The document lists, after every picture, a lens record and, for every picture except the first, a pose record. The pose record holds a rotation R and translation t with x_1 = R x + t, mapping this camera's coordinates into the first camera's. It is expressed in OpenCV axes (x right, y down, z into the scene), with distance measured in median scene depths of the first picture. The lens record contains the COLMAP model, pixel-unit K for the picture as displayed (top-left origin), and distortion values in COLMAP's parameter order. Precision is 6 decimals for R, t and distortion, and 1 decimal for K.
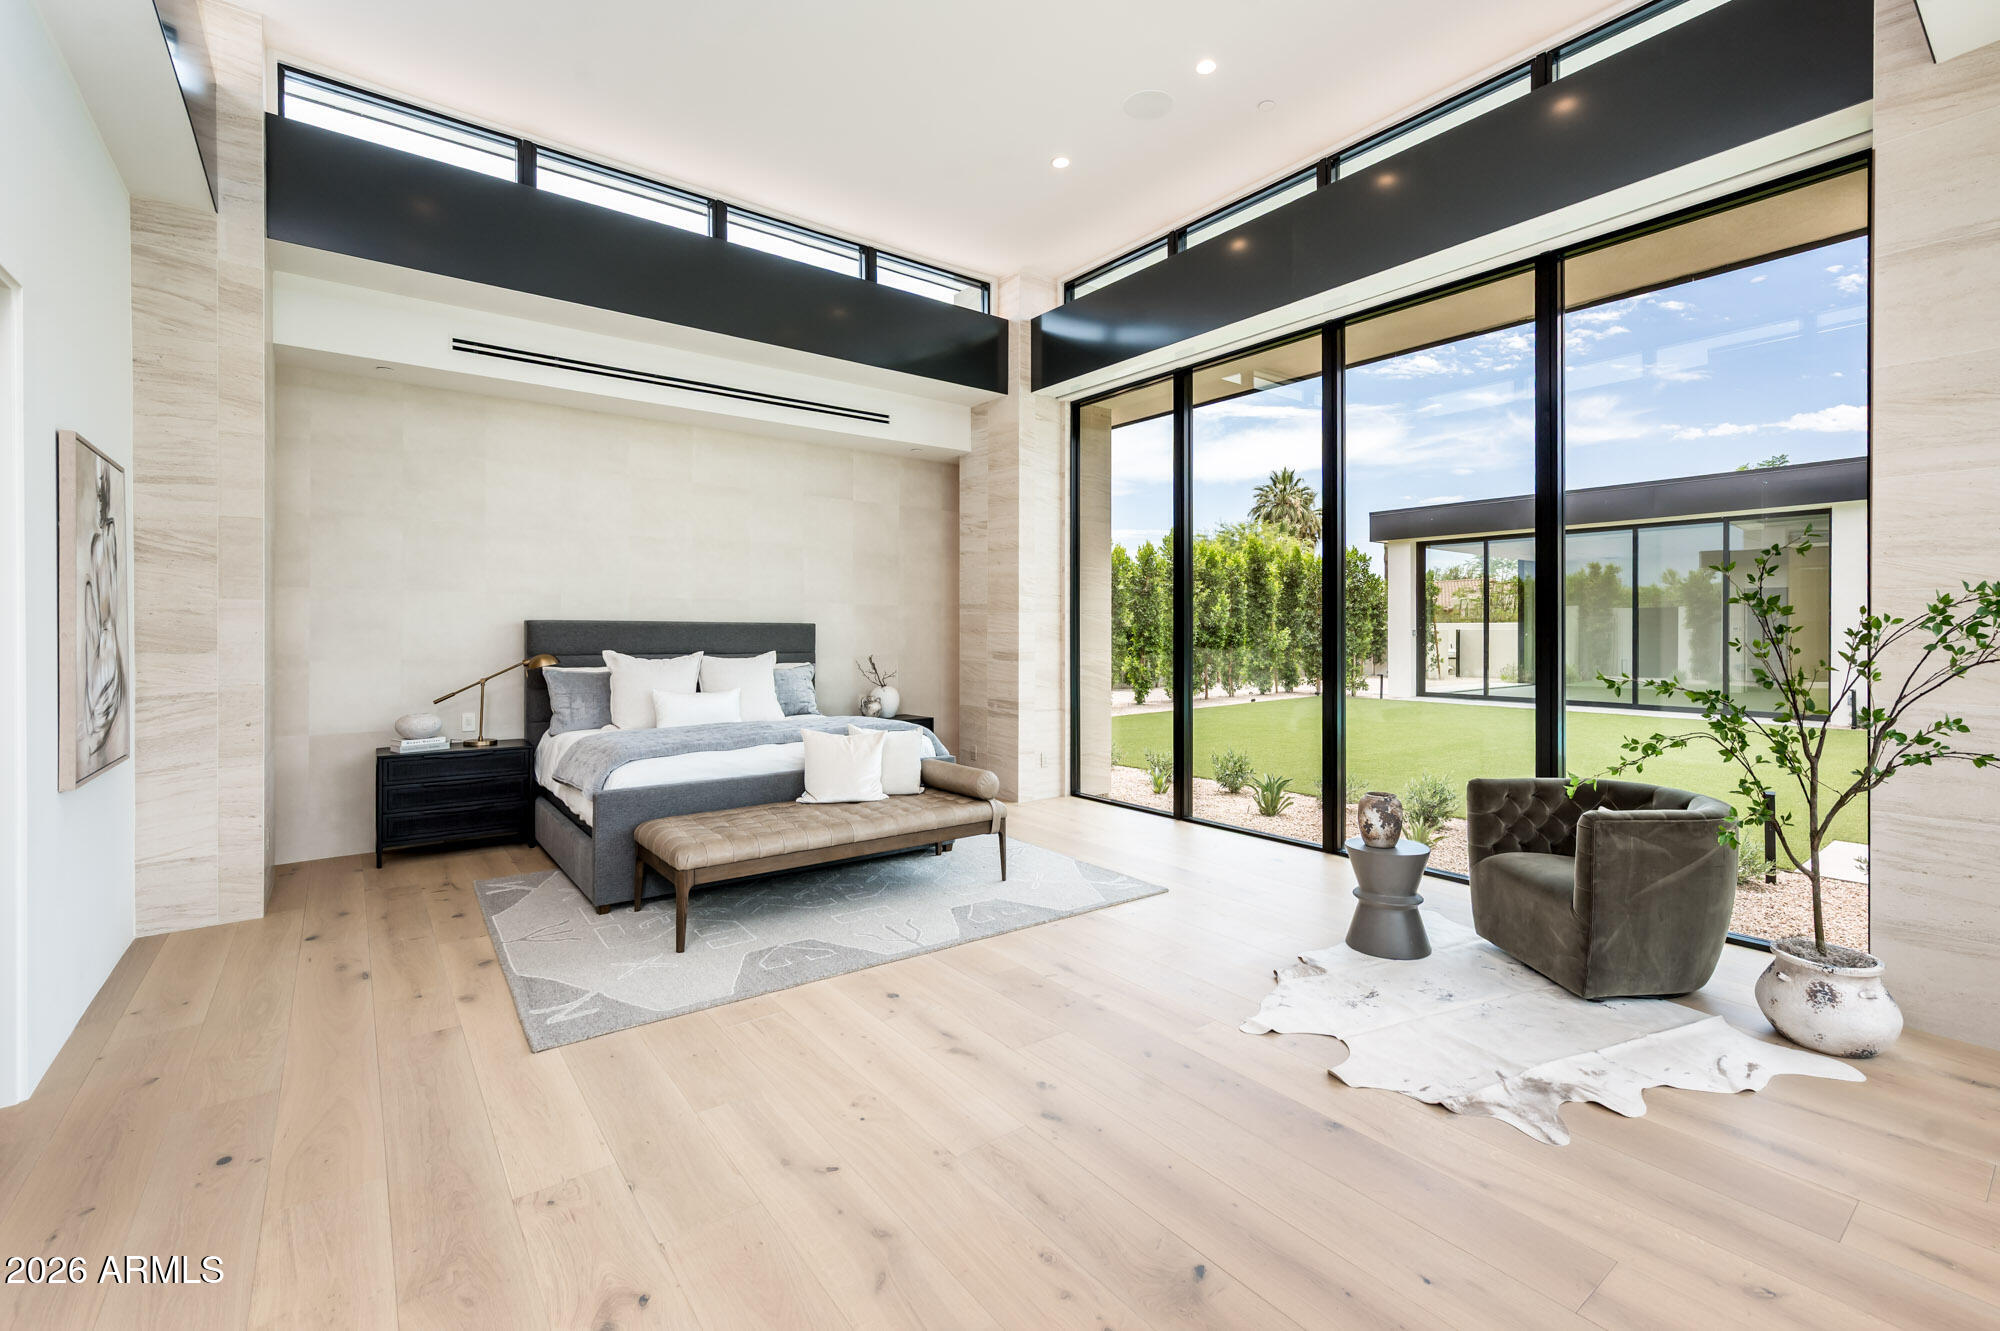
lens RADIAL K [[886.6, 0, 1029.8], [0, 886.6, 626.7], [0, 0, 1]] dist [-0.001241, 0.002666]
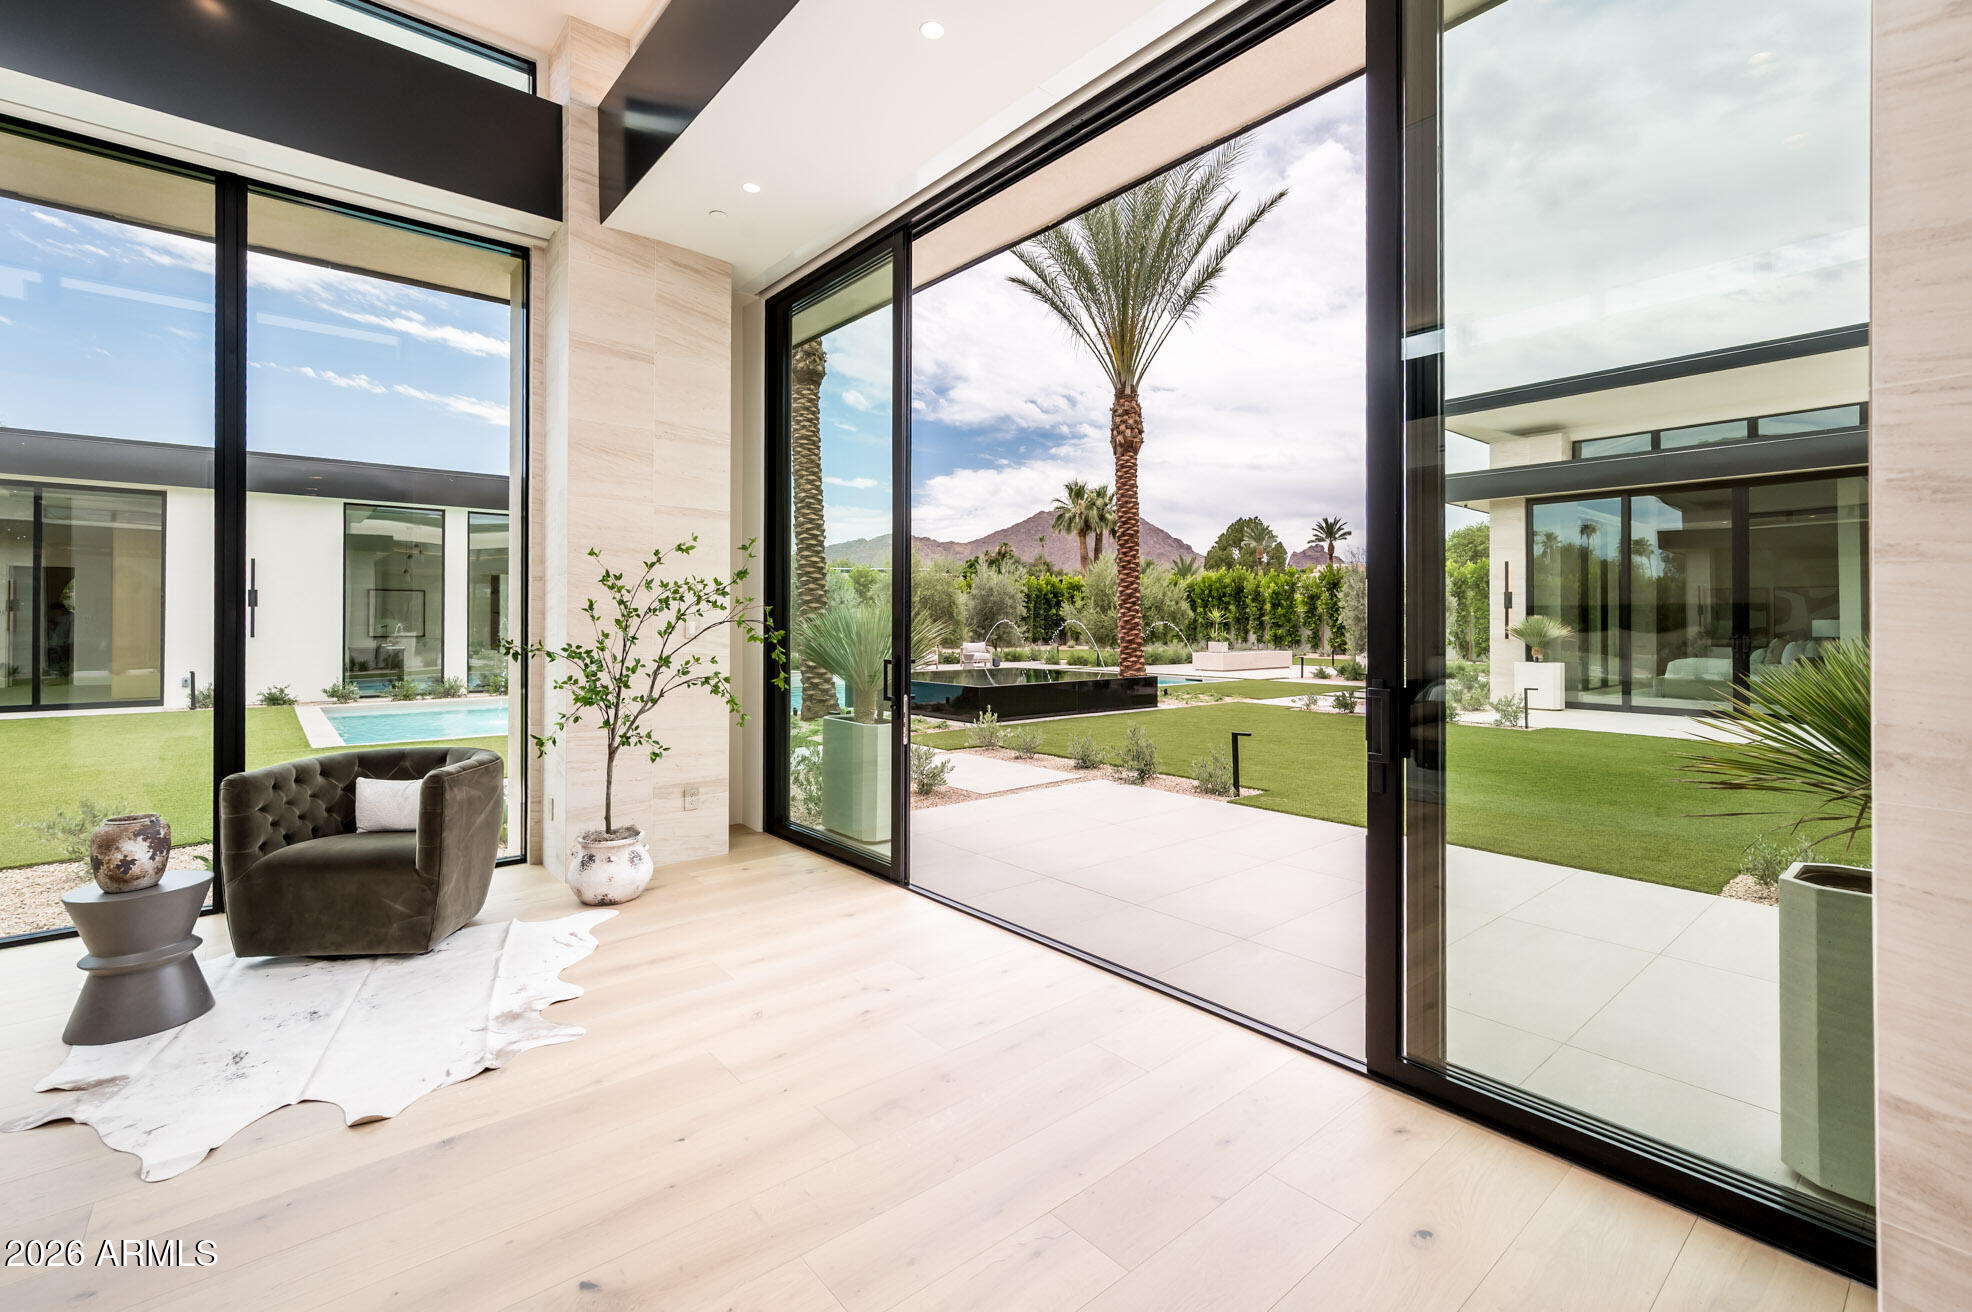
lens RADIAL K [[874.2, 0, 1007.7], [0, 874.2, 611.5], [0, 0, 1]] dist [-0.001241, 0.002666]
pose [[-0.033248, 0.009206, 0.999405, -0.366775], [-0.008167, 0.999922, -0.009482, 0.018580], [-0.999414, -0.008477, -0.033170, 0.302703]]
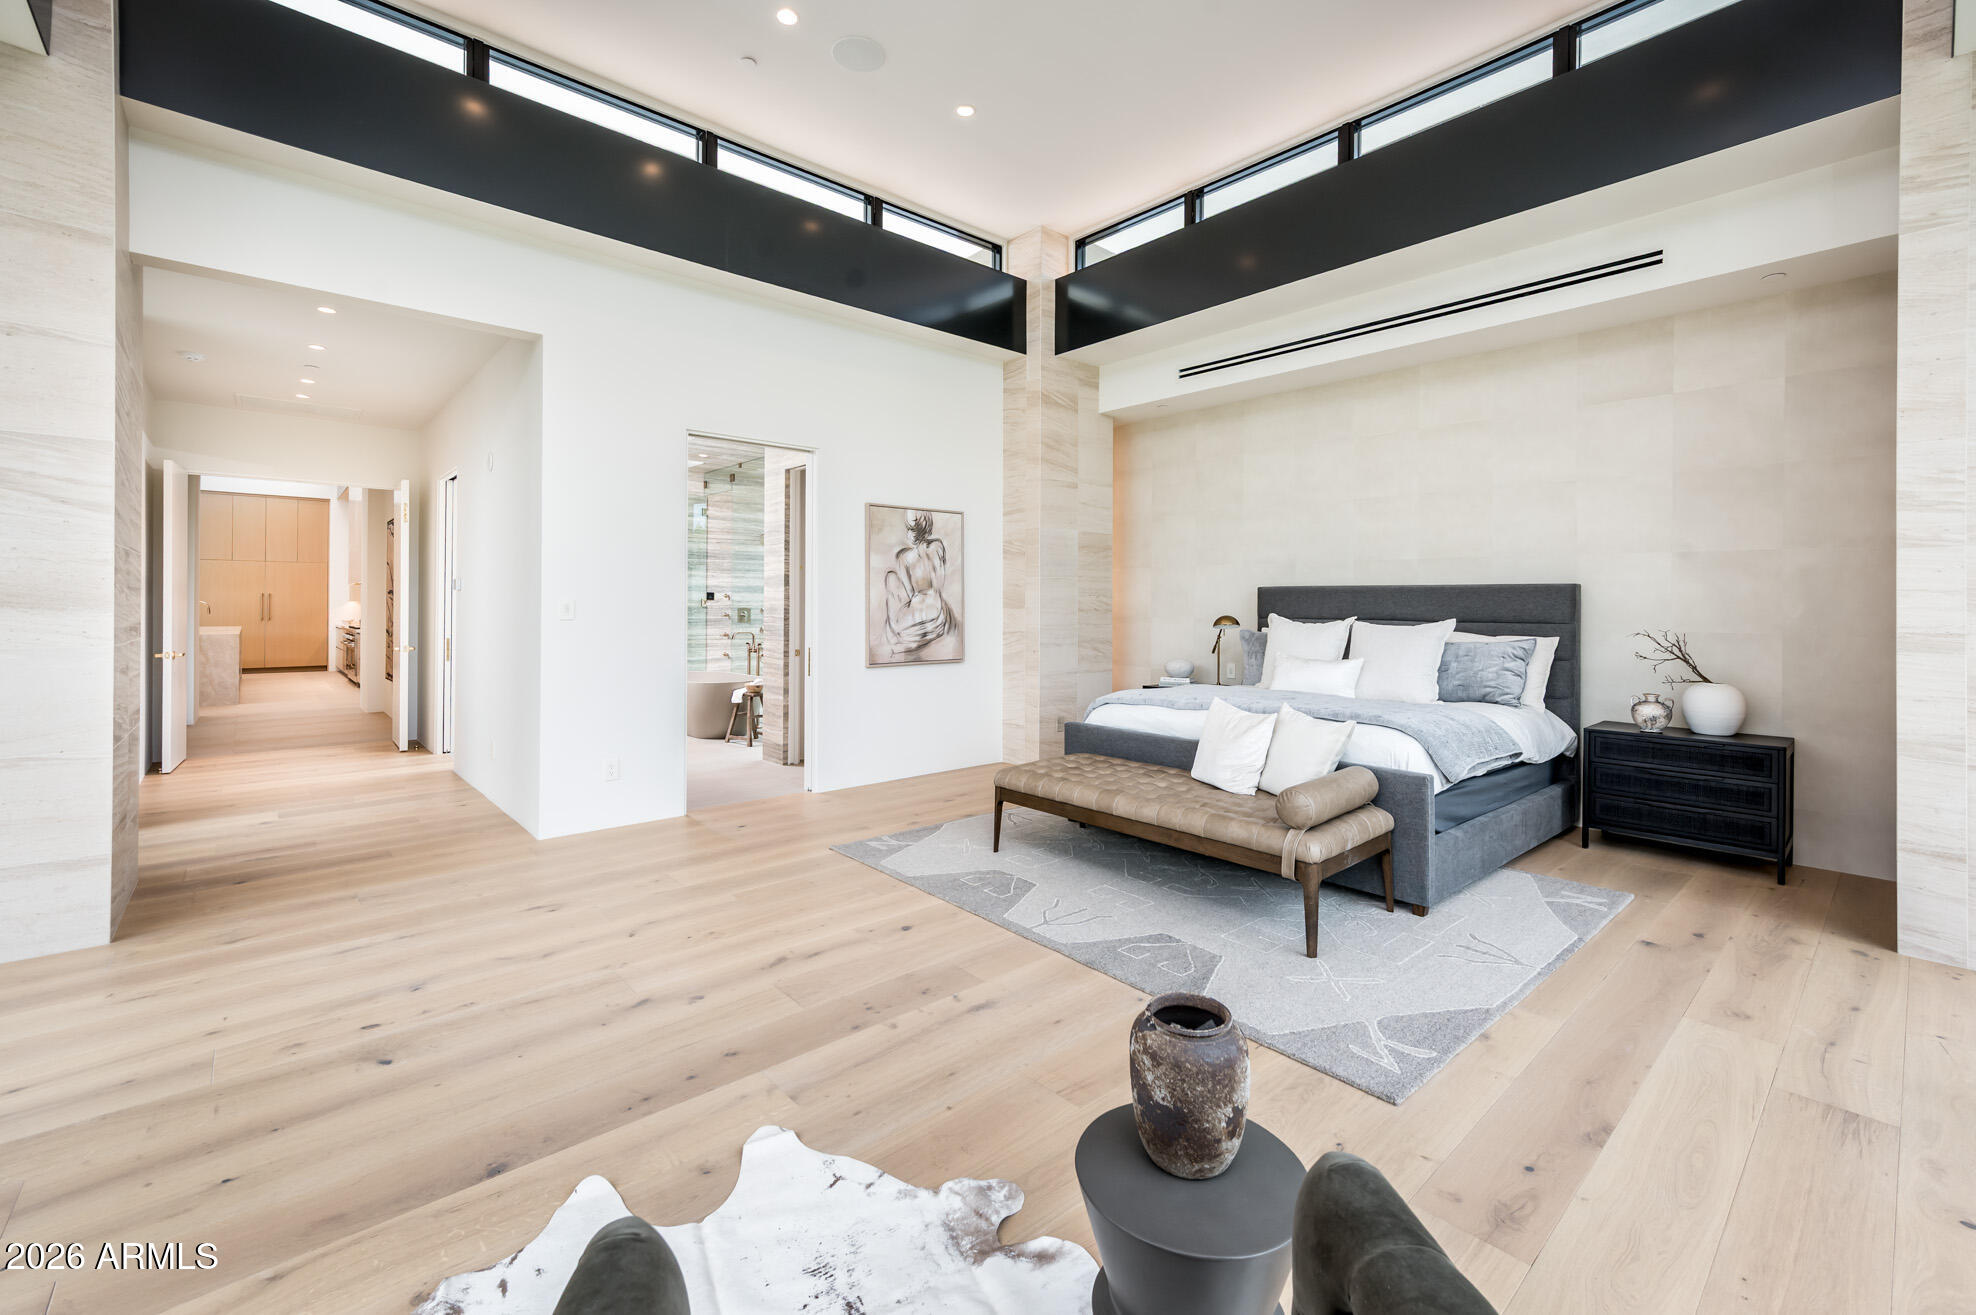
lens RADIAL K [[840.3, 0, 1009.8], [0, 840.3, 594.4], [0, 0, 1]] dist [-0.003156, 0.002874]
pose [[0.055076, -0.016725, -0.998342, 0.747692], [0.000471, 0.999860, -0.016725, 0.029759], [0.998482, 0.000451, 0.055076, 0.928621]]
